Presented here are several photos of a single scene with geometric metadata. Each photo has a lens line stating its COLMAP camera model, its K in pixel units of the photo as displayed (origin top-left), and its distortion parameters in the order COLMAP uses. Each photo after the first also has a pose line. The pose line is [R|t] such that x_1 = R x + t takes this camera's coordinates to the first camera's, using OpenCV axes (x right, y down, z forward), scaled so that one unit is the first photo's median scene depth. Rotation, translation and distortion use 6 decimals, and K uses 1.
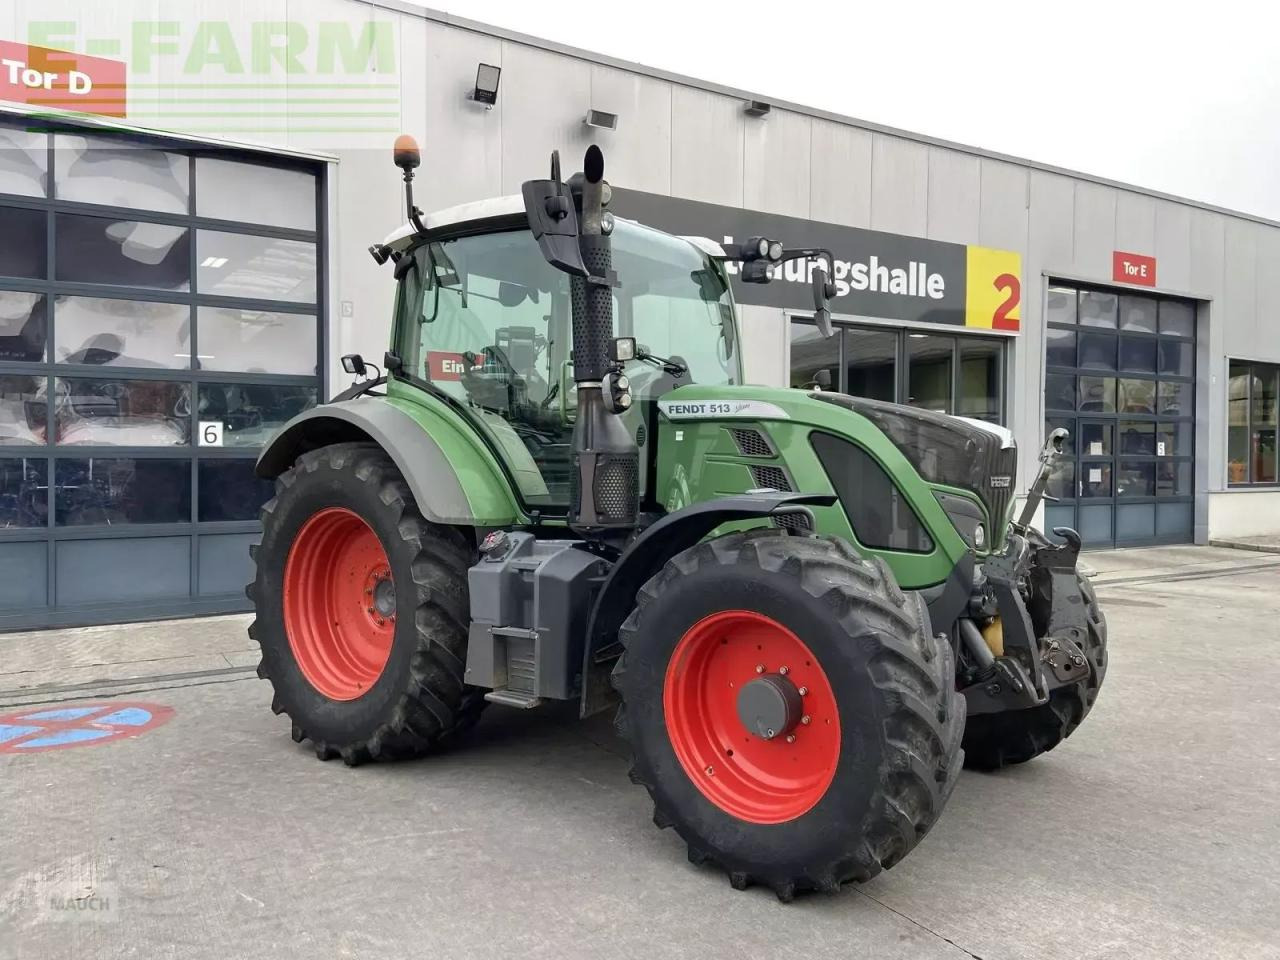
lens RADIAL K [[980.0, 0, 640.0], [0, 980.0, 480.0], [0, 0, 1]] dist [0.101194, -0.154590]
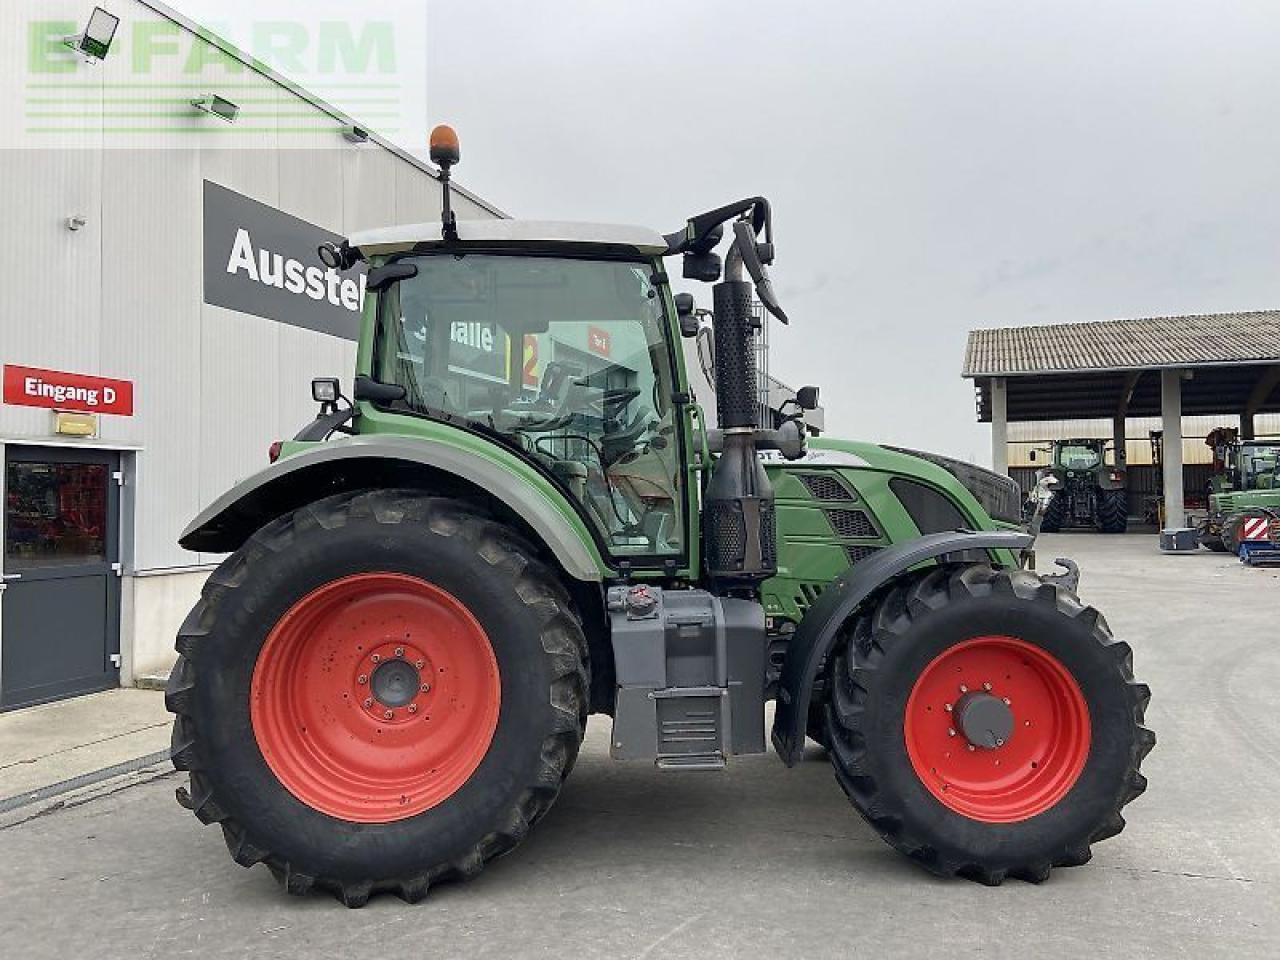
lens RADIAL K [[985.5, 0, 640.0], [0, 985.5, 480.0], [0, 0, 1]] dist [0.109677, -0.144533]
pose [[0.761077, 0.003692, 0.648651, -0.676294], [0.026391, 0.998980, -0.036651, -0.011212], [-0.648125, 0.045012, 0.760203, 0.268486]]
